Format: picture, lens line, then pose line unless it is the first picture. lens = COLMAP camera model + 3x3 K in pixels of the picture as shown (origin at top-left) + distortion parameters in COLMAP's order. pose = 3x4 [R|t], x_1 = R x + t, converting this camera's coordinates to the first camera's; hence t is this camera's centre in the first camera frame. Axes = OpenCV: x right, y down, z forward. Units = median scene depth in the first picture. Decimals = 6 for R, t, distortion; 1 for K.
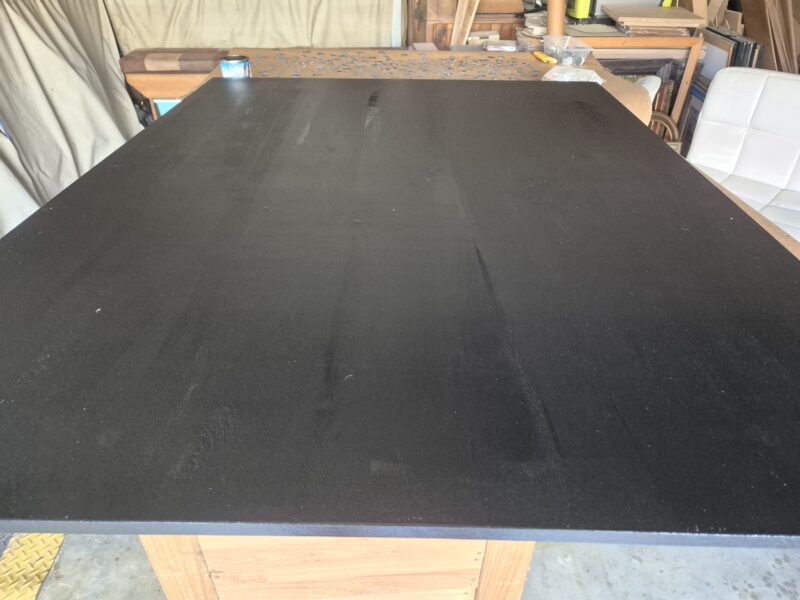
lens RADIAL K [[539.5, 0, 397.4], [0, 539.5, 298.8], [0, 0, 1]] dist [0.010008, -0.028158]
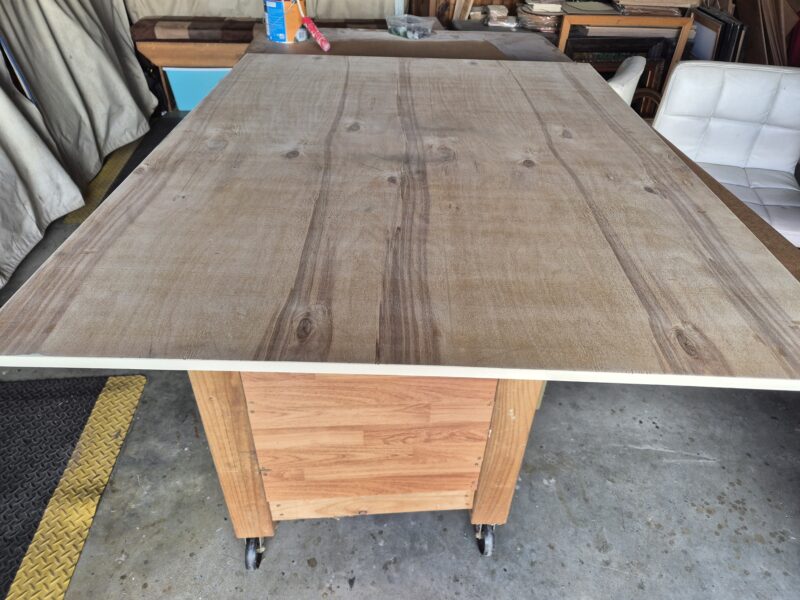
lens RADIAL K [[539.5, 0, 397.6], [0, 539.5, 299.4], [0, 0, 1]] dist [0.010008, -0.028158]
pose [[0.999822, 0.011798, 0.014741, -0.039656], [-0.012535, 0.998622, 0.050956, 0.036741], [-0.014119, -0.051132, 0.998592, -0.143402]]
